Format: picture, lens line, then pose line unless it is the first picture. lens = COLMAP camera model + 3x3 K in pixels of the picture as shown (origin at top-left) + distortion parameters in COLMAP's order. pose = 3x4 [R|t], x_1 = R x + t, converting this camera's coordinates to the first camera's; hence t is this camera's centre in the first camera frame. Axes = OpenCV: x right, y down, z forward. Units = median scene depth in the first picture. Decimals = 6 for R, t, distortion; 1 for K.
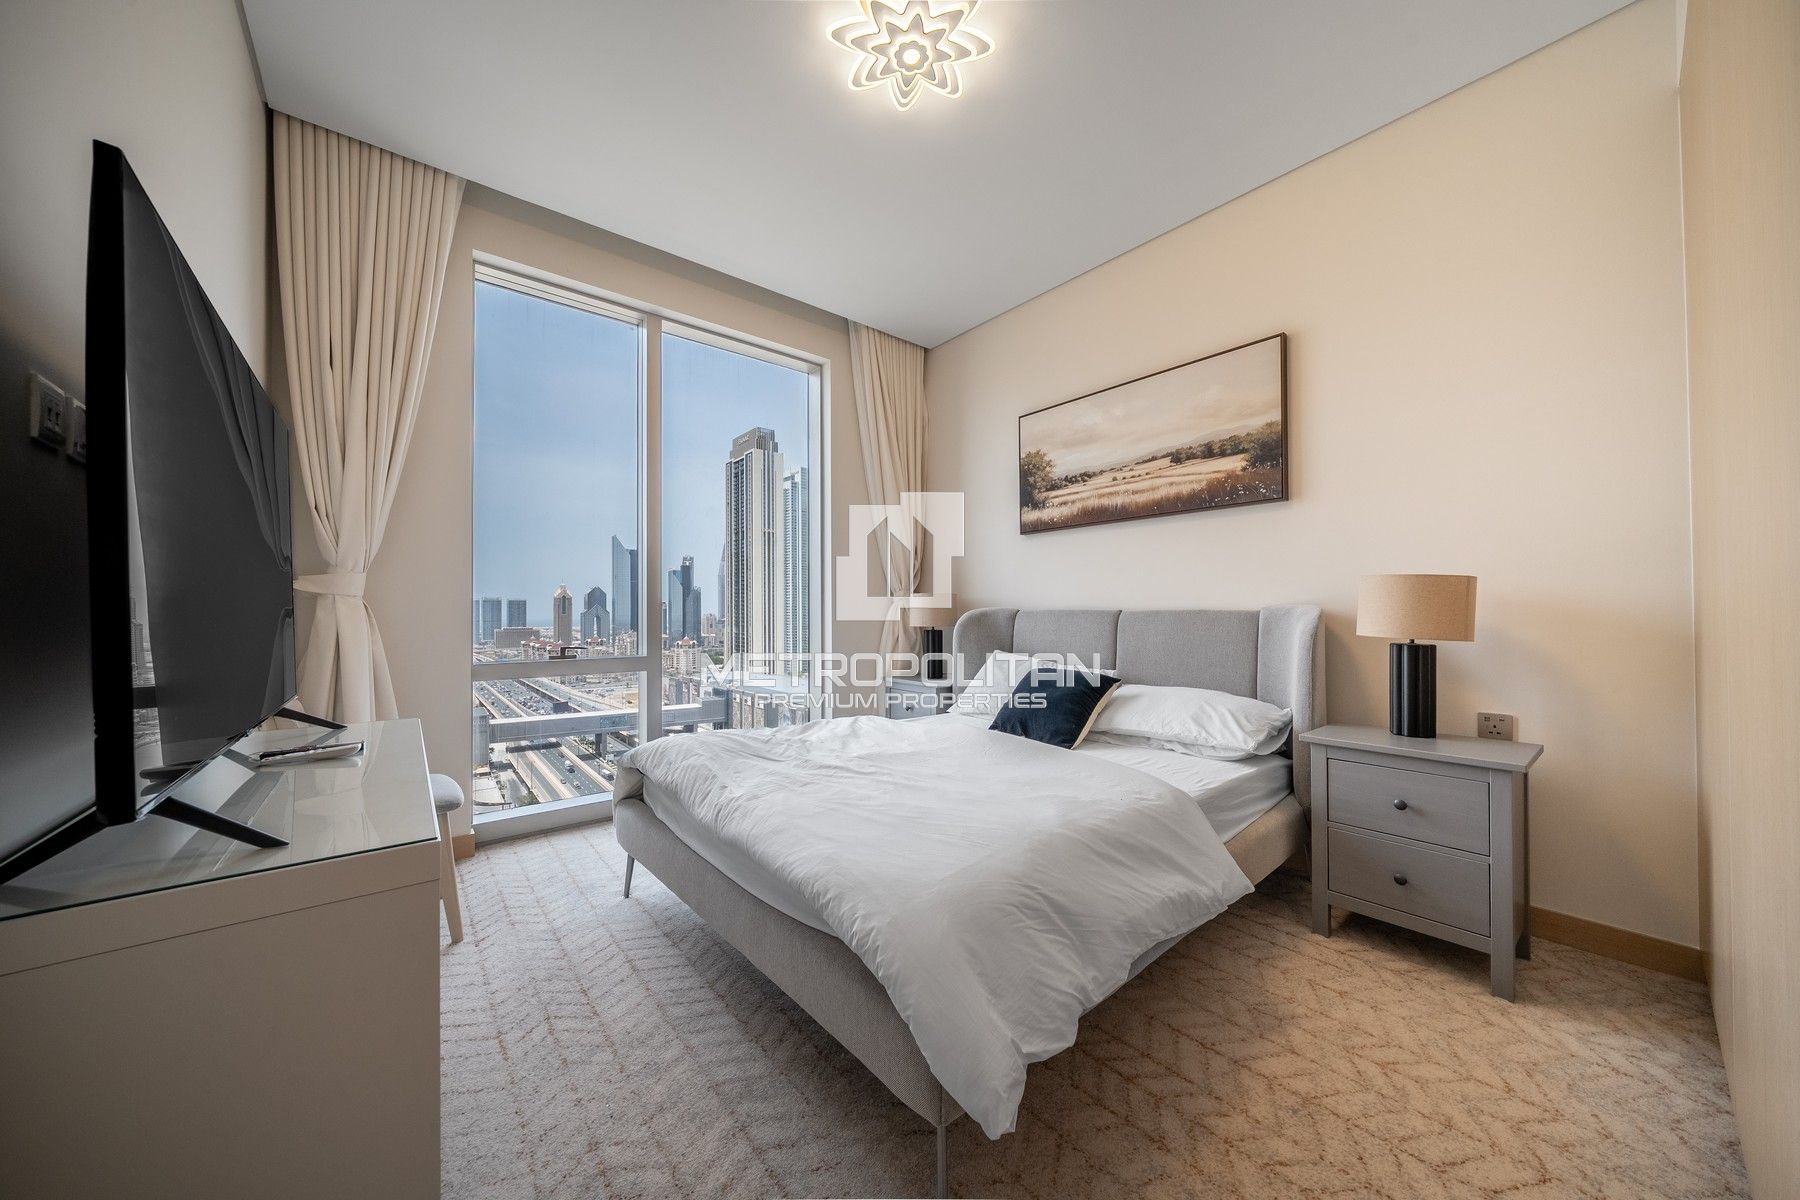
lens RADIAL K [[612.2, 0, 902.9], [0, 612.2, 591.4], [0, 0, 1]] dist [-0.009154, 0.000498]
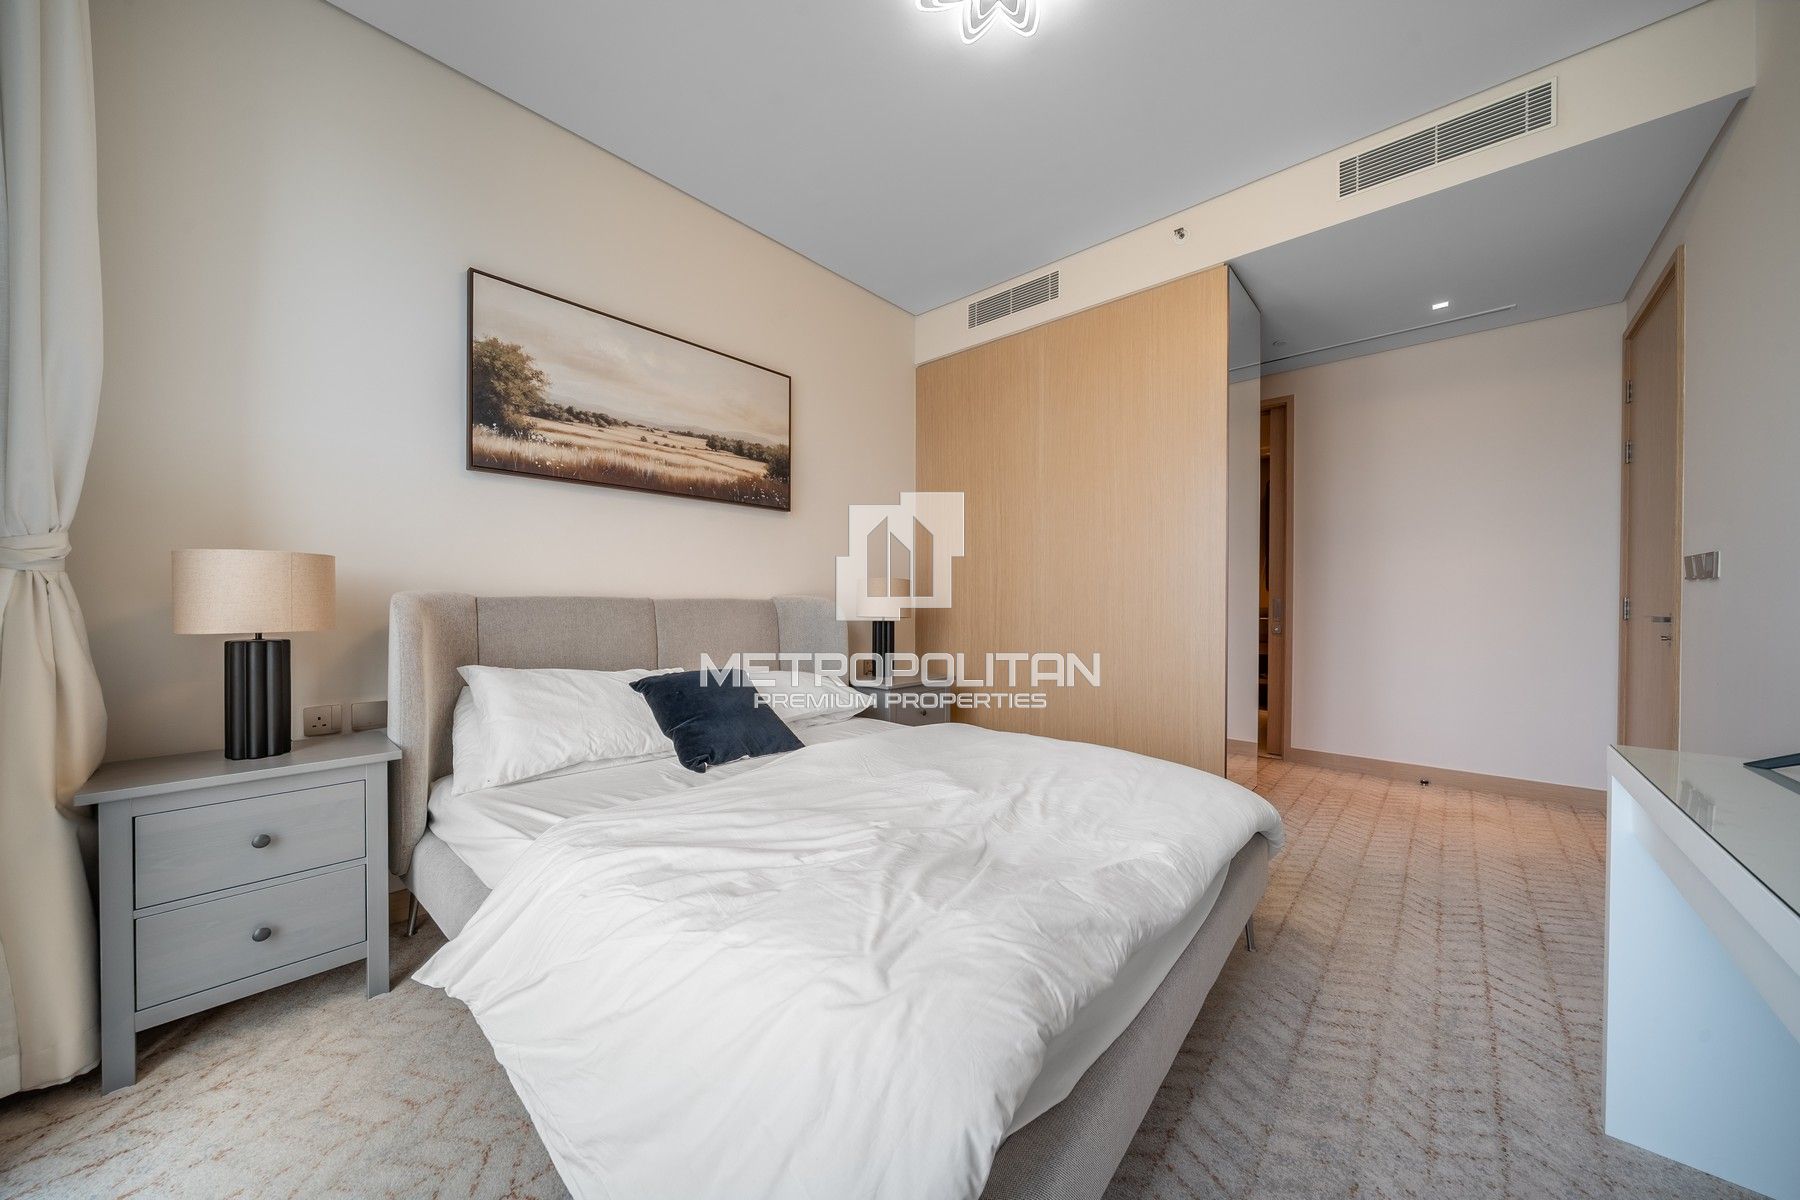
lens RADIAL K [[612.2, 0, 897.1], [0, 612.2, 598.0], [0, 0, 1]] dist [-0.009154, 0.000498]
pose [[-0.144050, 0.010830, 0.989511, -0.543660], [-0.035773, 0.999230, -0.016144, 0.033128], [-0.988924, -0.037724, -0.143551, 0.812775]]
